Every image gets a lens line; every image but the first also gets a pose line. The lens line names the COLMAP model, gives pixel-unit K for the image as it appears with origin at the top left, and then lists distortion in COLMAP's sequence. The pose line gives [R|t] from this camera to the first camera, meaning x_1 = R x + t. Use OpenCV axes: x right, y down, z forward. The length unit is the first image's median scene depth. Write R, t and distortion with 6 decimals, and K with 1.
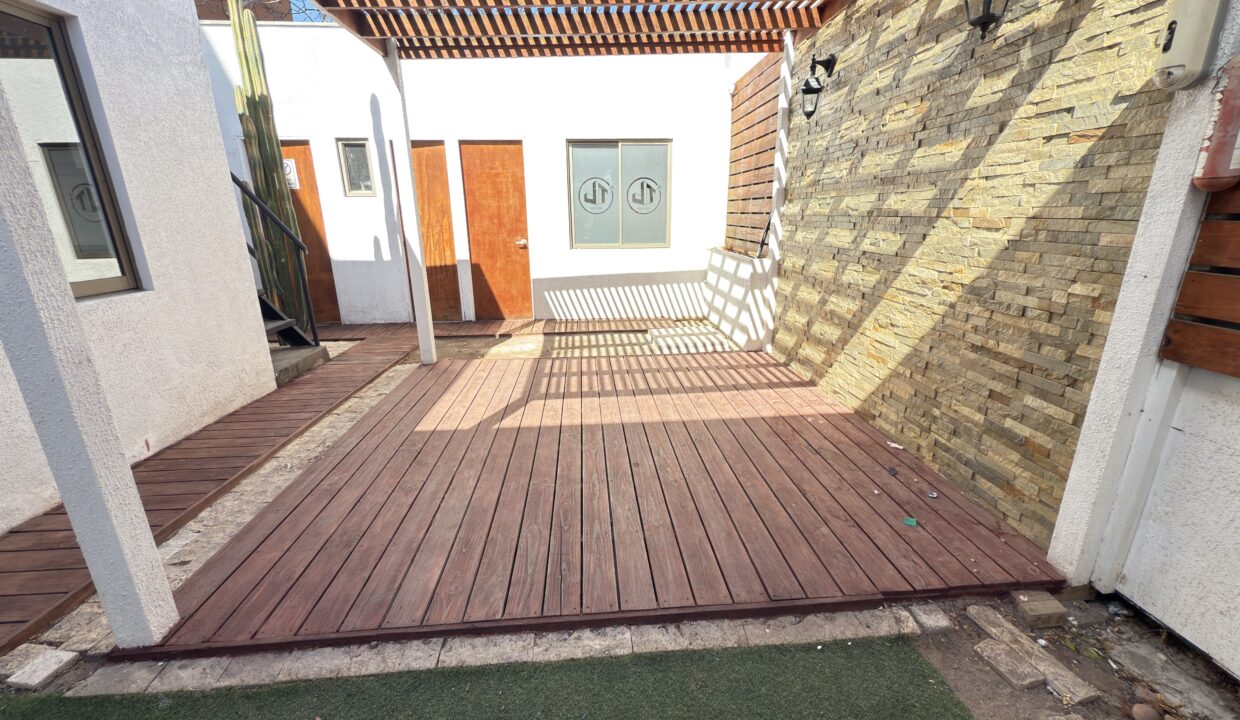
lens RADIAL K [[496.0, 0, 620.0], [0, 496.0, 363.7], [0, 0, 1]] dist [0.000887, -0.000078]
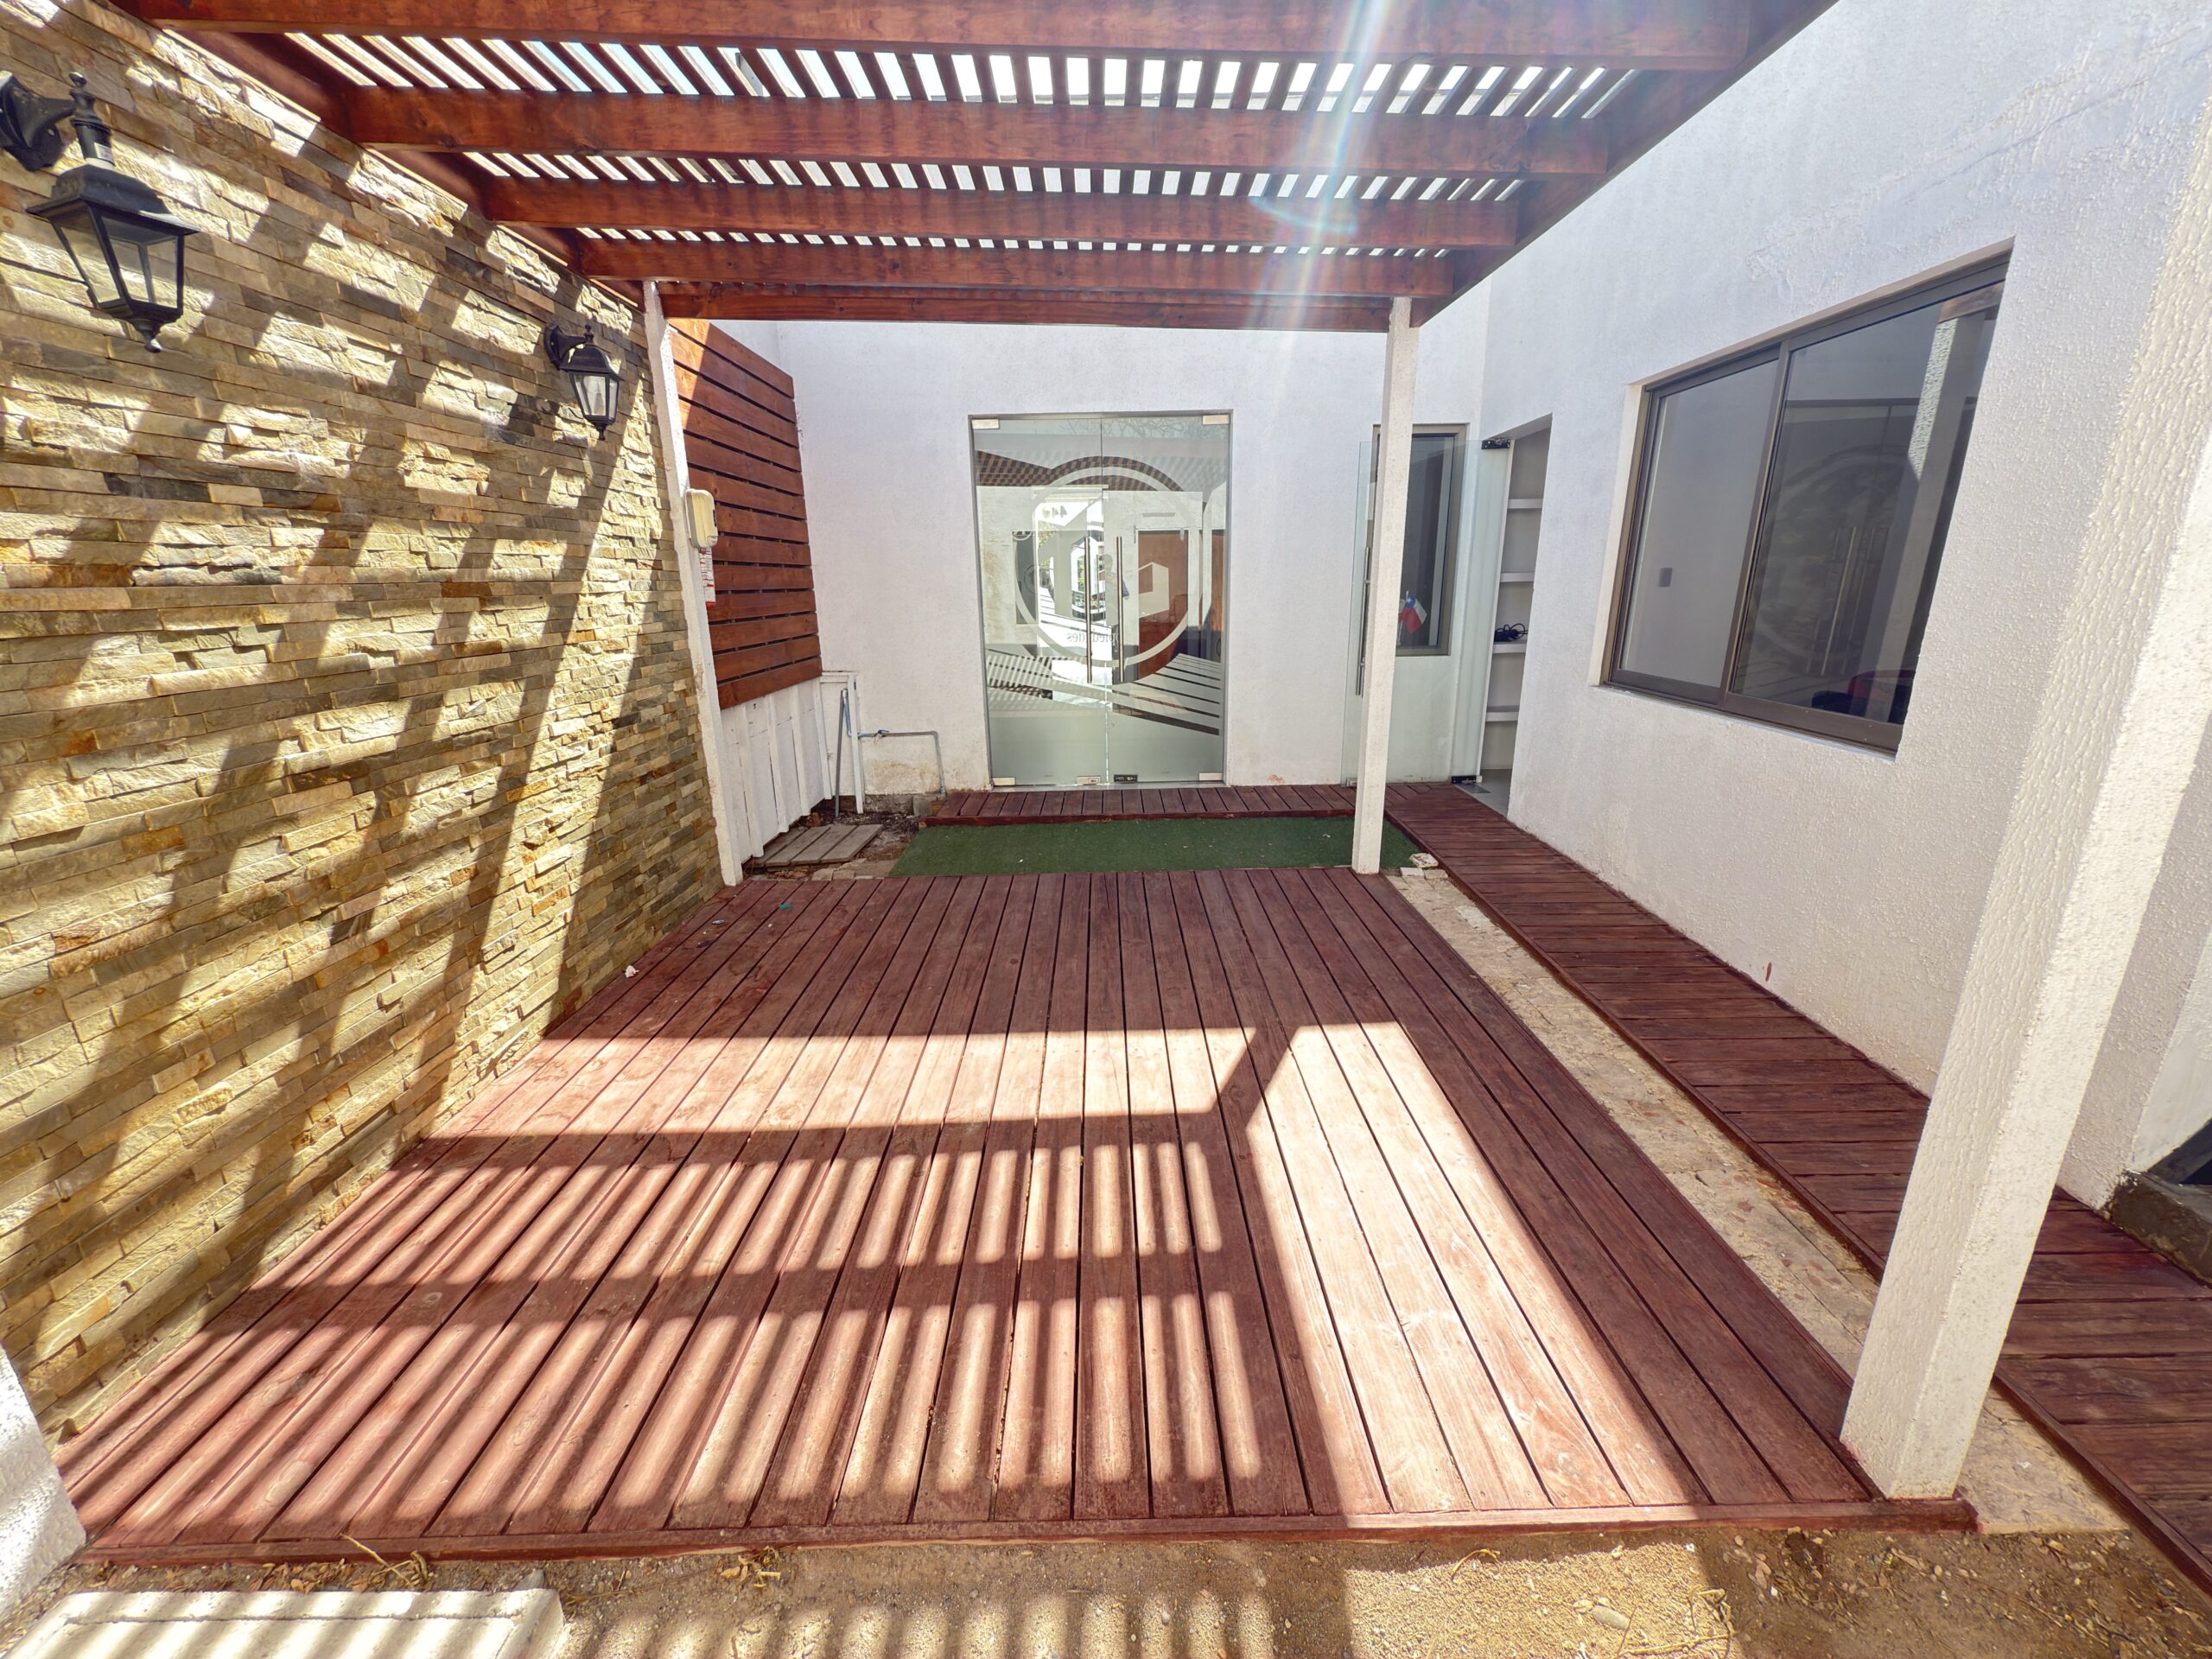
lens RADIAL K [[882.7, 0, 1113.6], [0, 882.7, 823.5], [0, 0, 1]] dist [-0.001043, -0.000106]
pose [[-0.998075, 0.006268, 0.061695, -0.168401], [0.038612, 0.841310, 0.539172, -0.572054], [-0.048525, 0.540517, -0.839933, 1.691141]]
